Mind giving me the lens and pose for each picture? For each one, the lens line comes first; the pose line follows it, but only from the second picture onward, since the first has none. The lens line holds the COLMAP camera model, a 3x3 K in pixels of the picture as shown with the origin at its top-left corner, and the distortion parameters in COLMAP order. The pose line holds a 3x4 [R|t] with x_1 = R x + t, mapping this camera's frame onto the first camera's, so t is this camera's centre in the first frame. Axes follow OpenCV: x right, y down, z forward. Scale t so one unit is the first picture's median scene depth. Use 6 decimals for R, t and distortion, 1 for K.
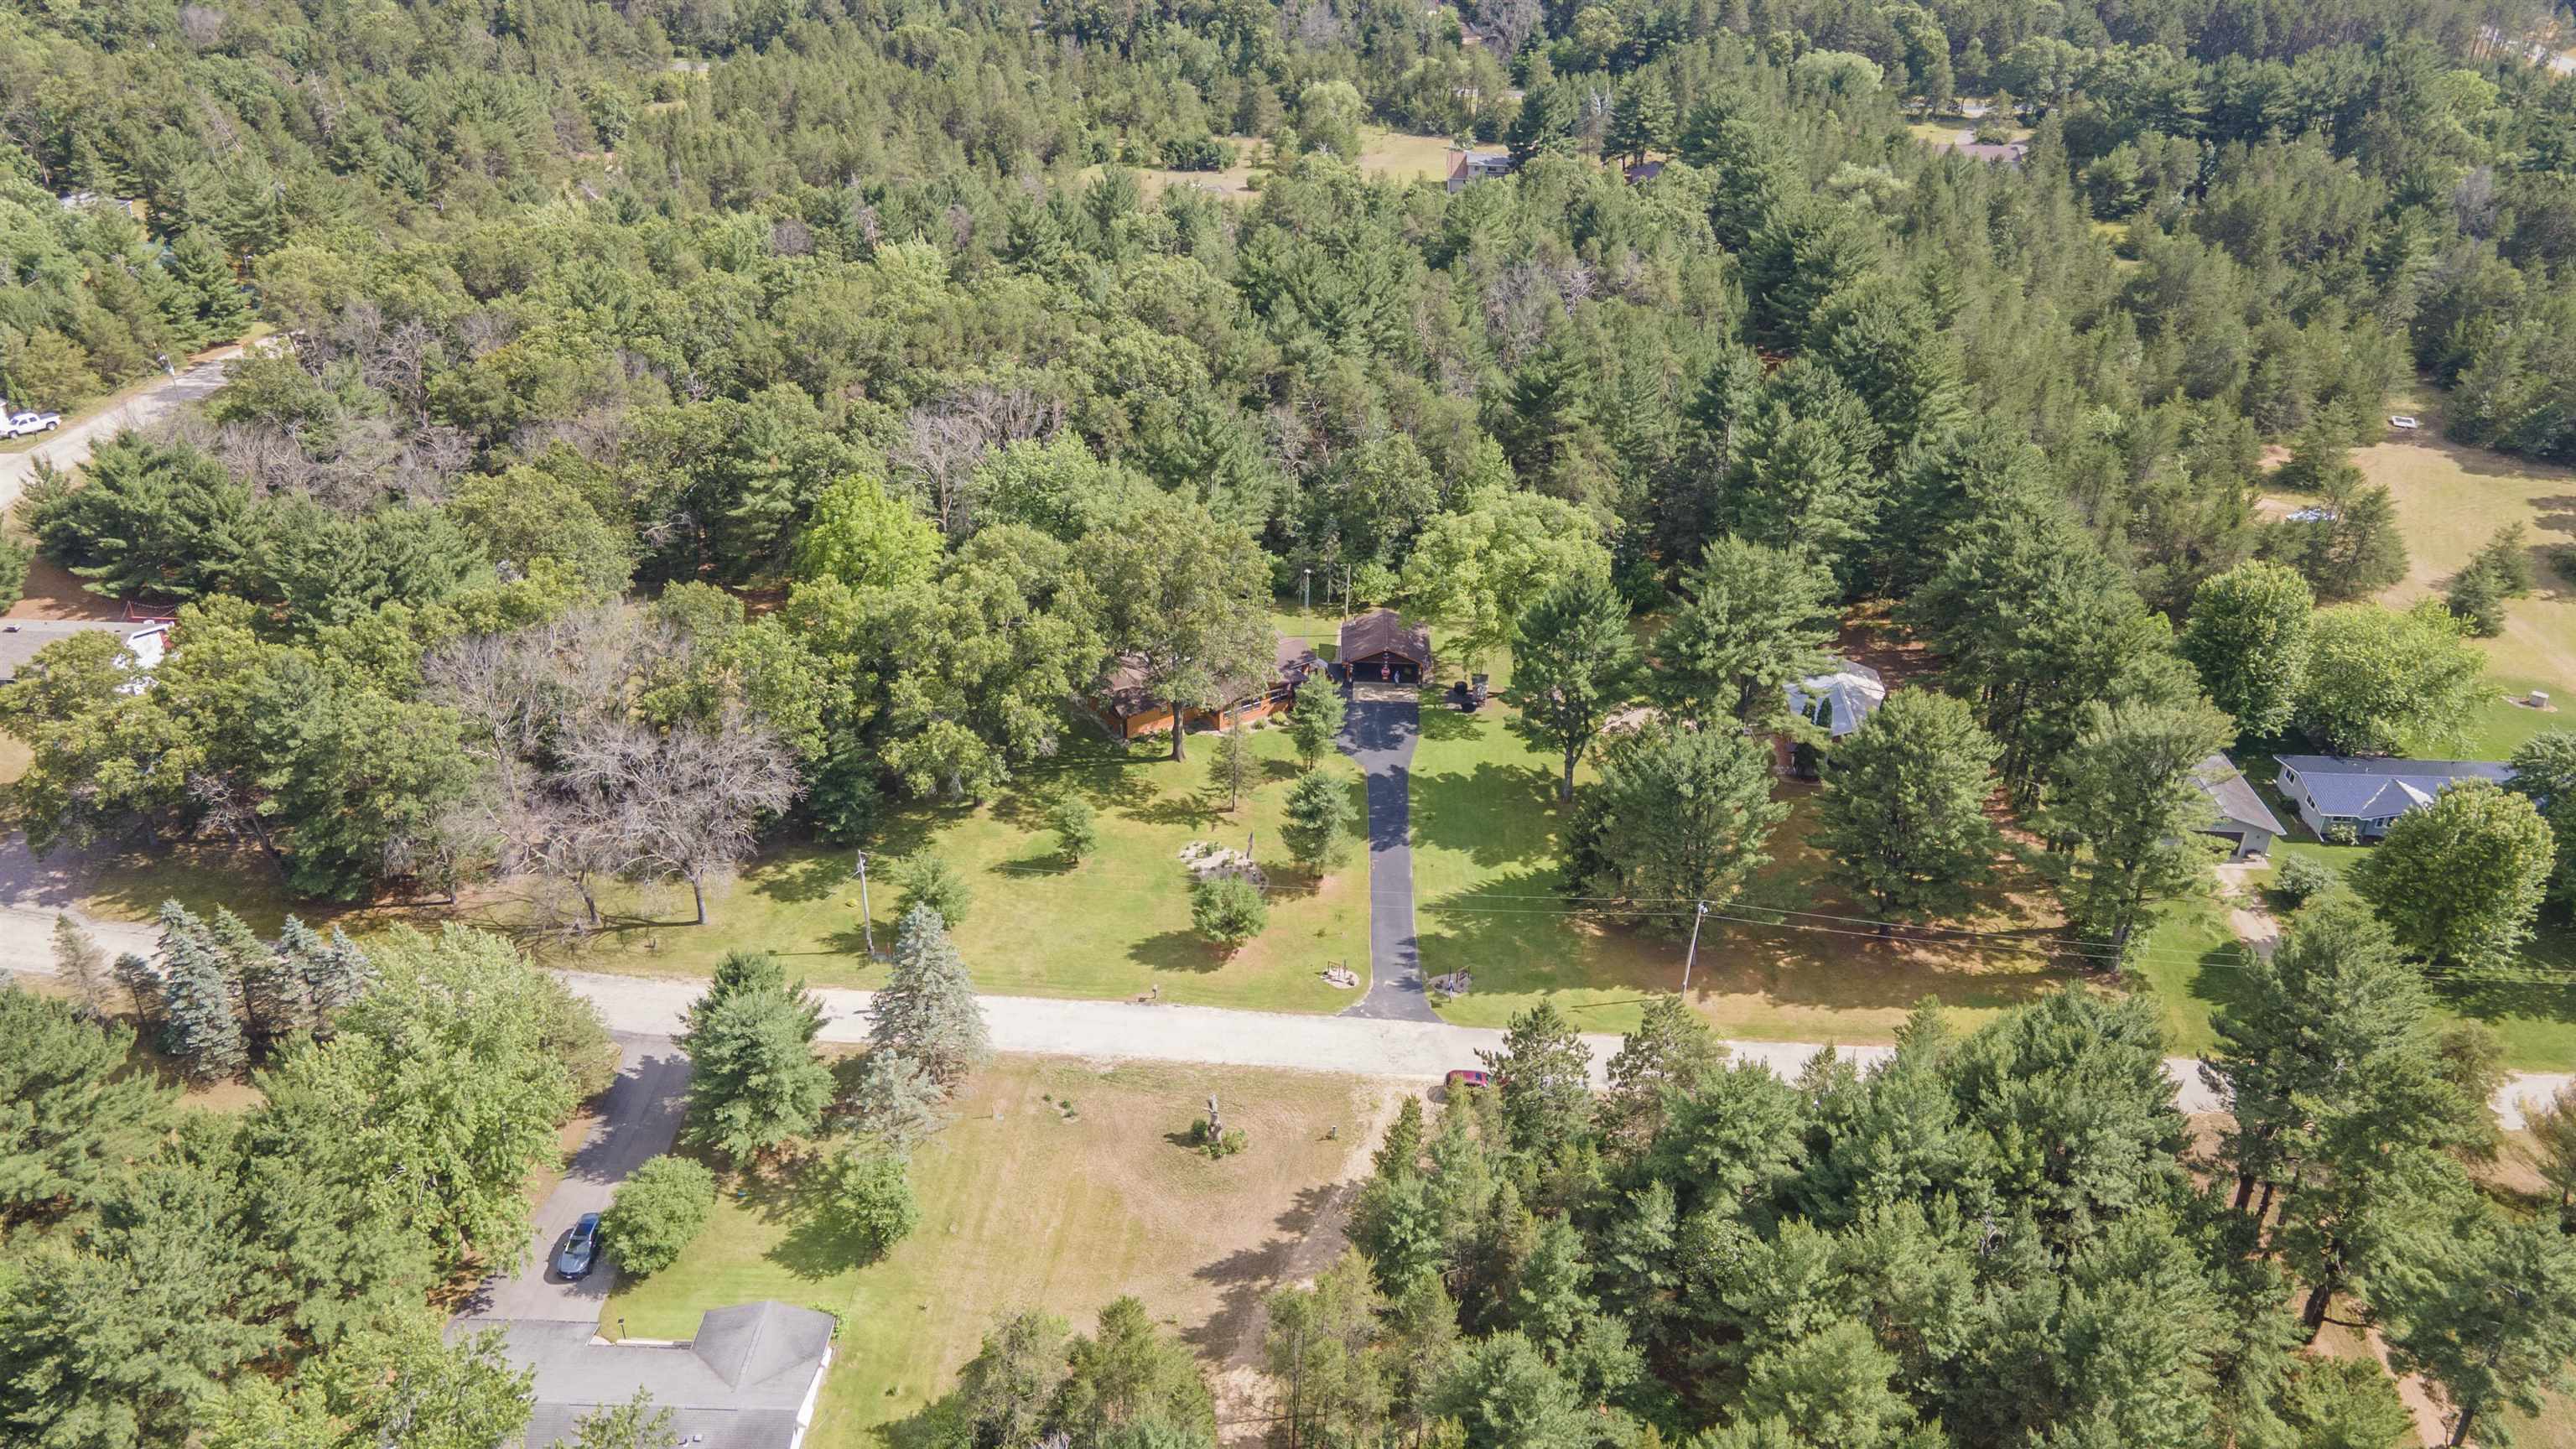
lens RADIAL K [[1905.7, 0, 1248.4], [0, 1905.7, 721.9], [0, 0, 1]] dist [0.009481, 0.134545]
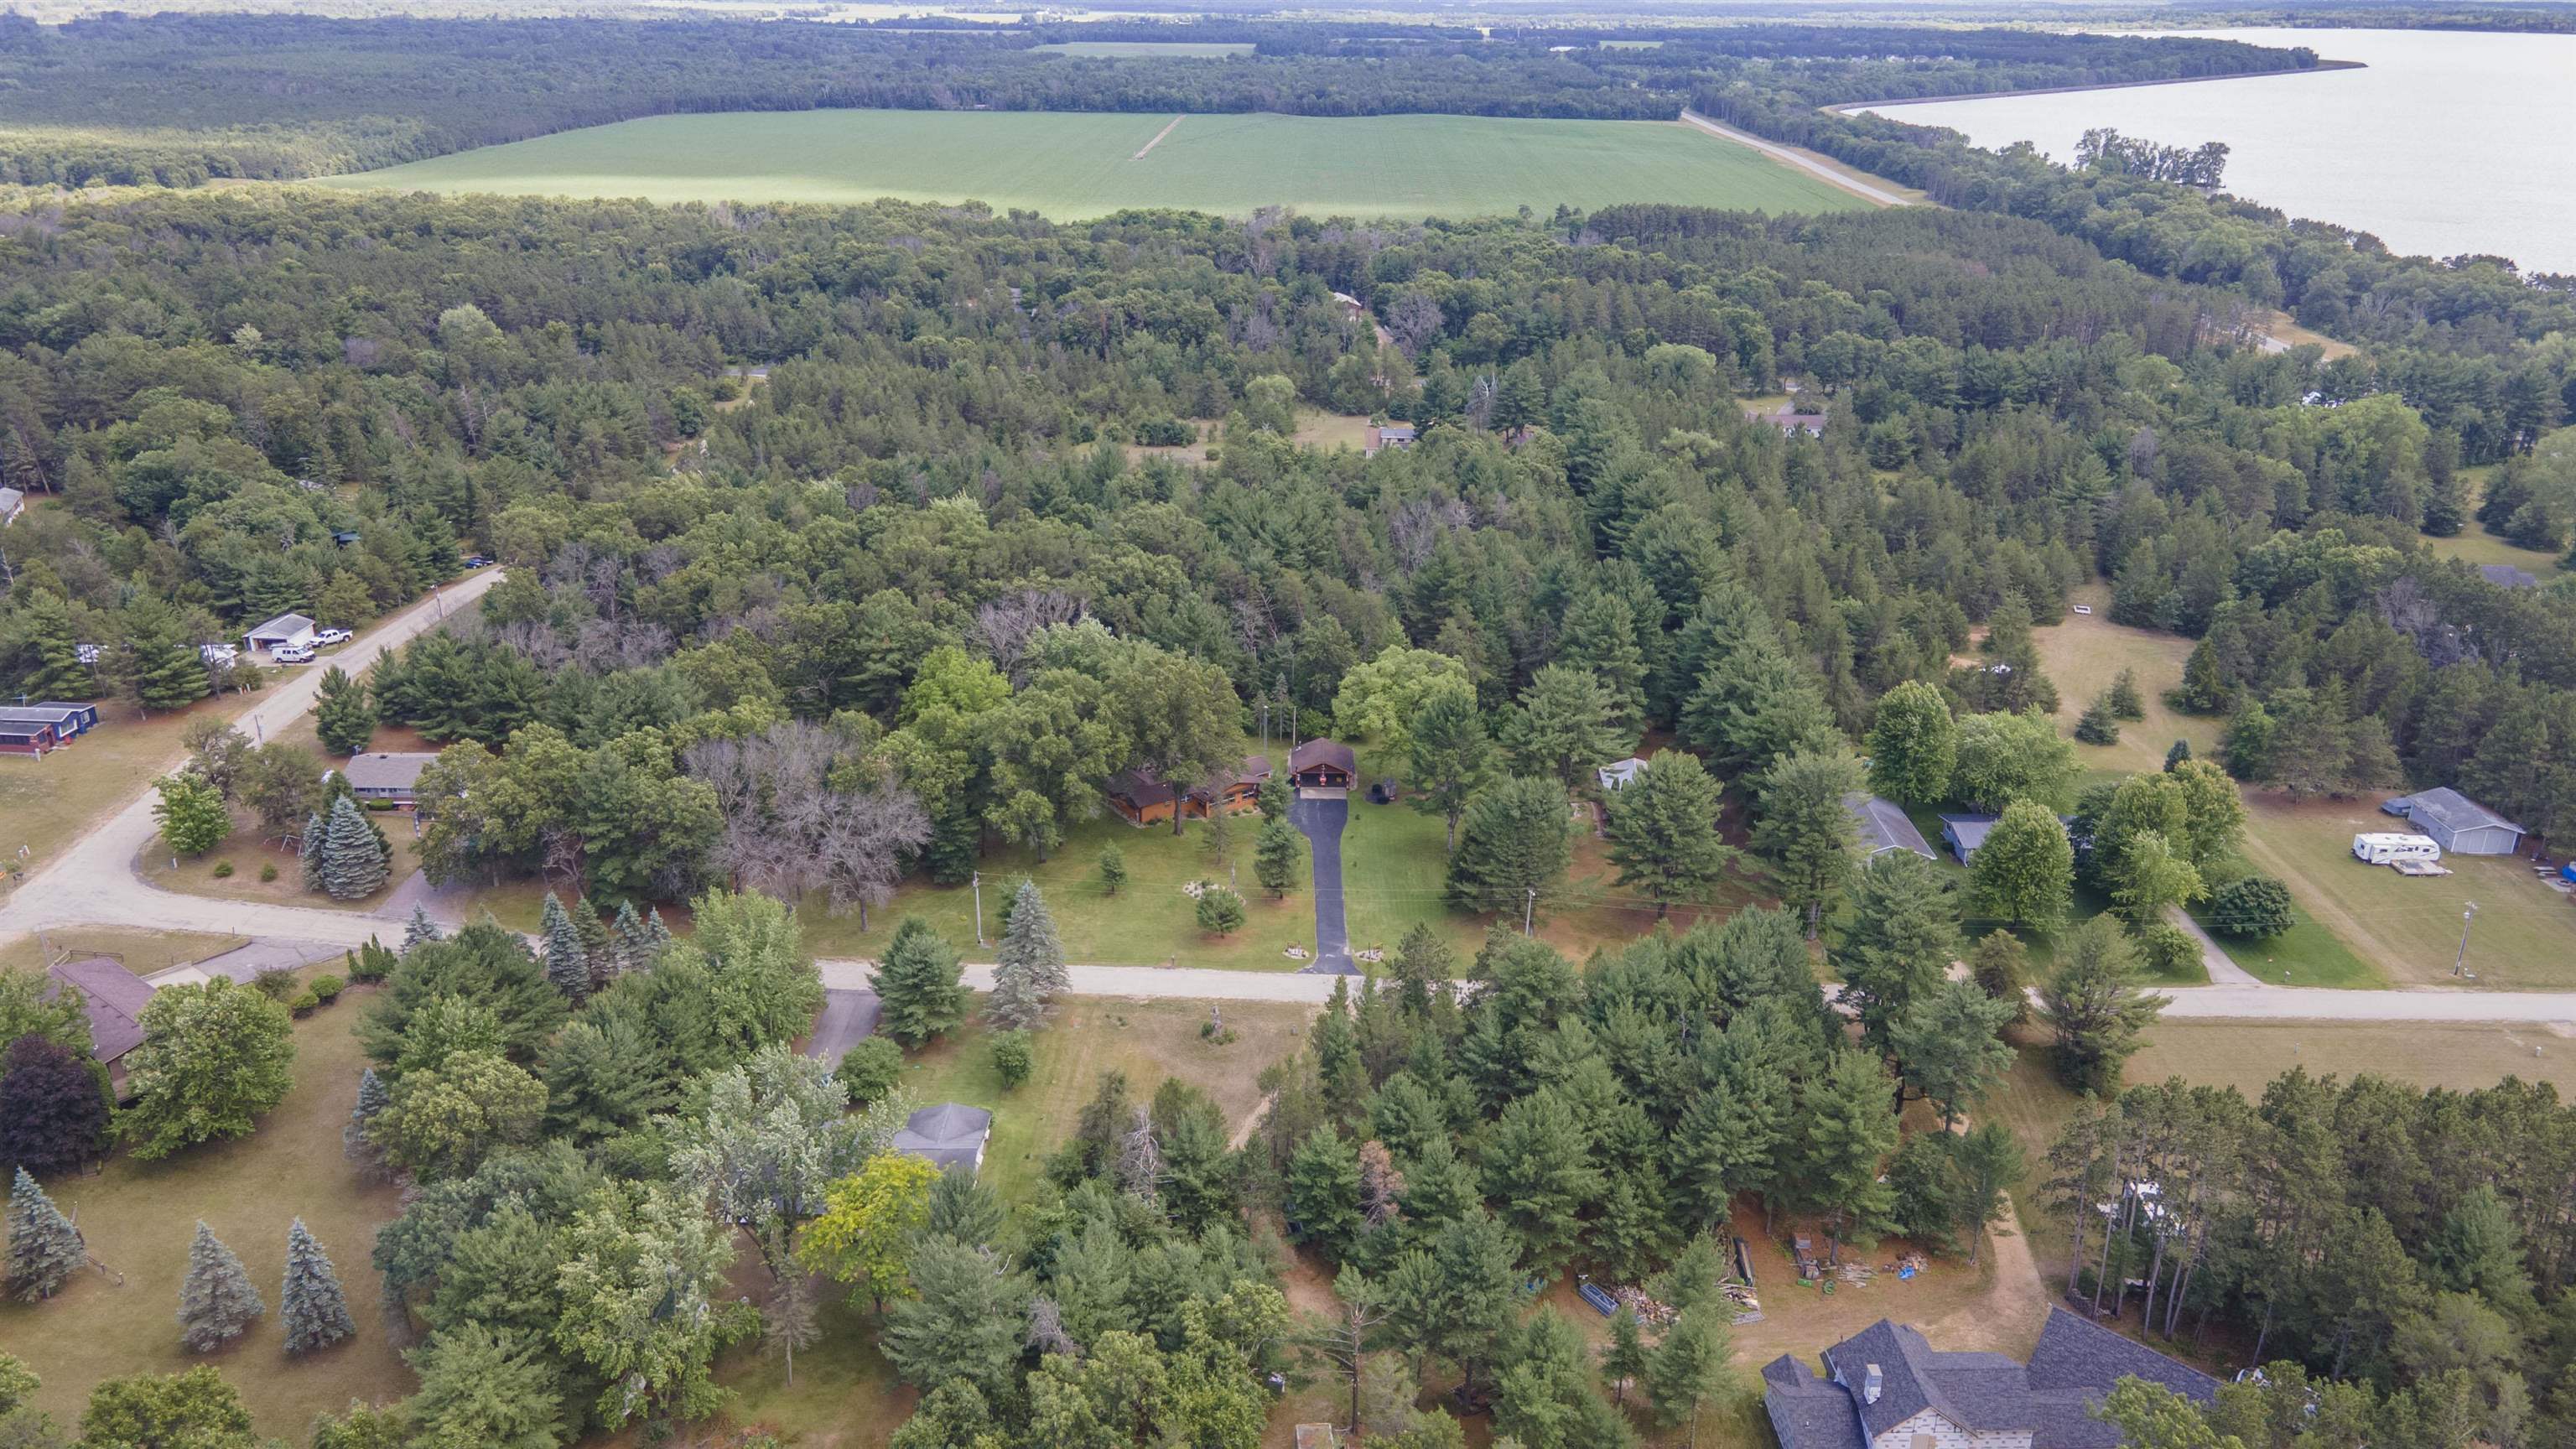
lens RADIAL K [[1863.2, 0, 1288.0], [0, 1863.2, 724.5], [0, 0, 1]] dist [0.104952, 0.000071]
pose [[0.998594, -0.027844, 0.045118, -0.013087], [0.033819, 0.989912, -0.137589, 0.106808], [-0.040832, 0.138921, 0.989461, -0.319458]]
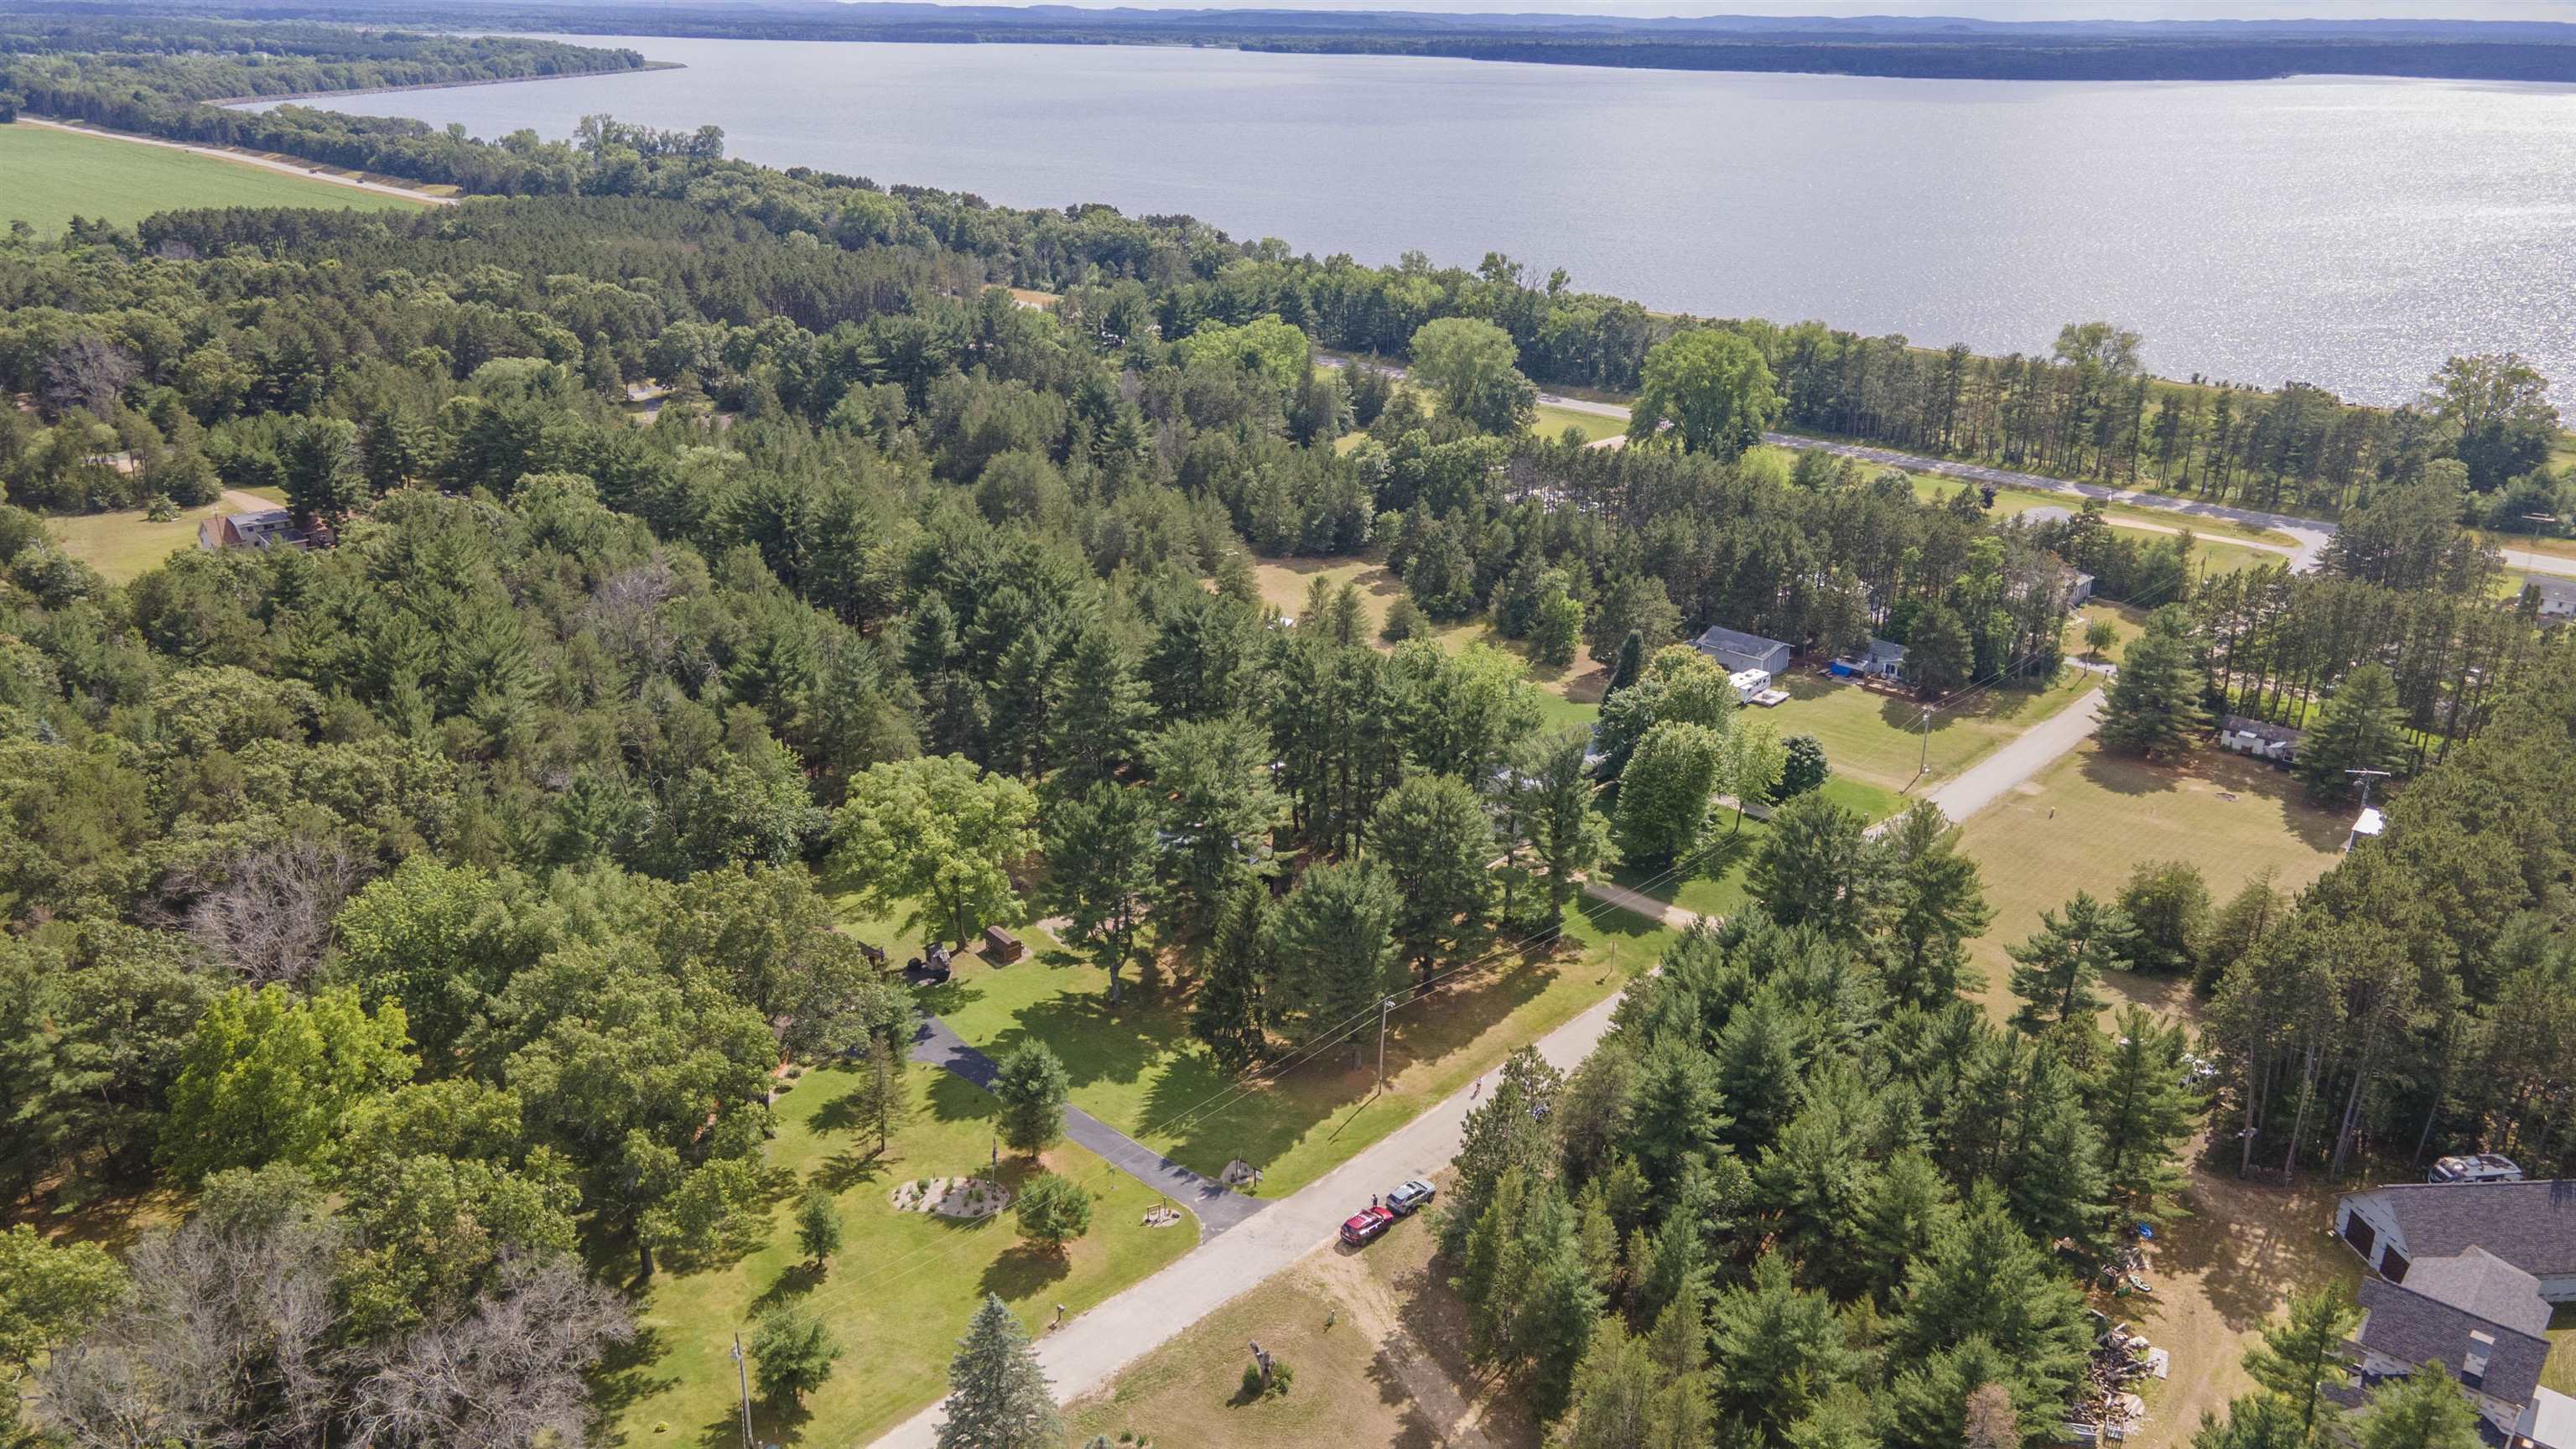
lens RADIAL K [[1898.8, 0, 1284.5], [0, 1898.8, 709.8], [0, 0, 1]] dist [0.010924, 0.053869]
pose [[0.653973, -0.280717, 0.702508, -0.384308], [0.377305, 0.925899, 0.018745, -0.078862], [-0.655714, 0.252801, 0.711429, 0.110358]]
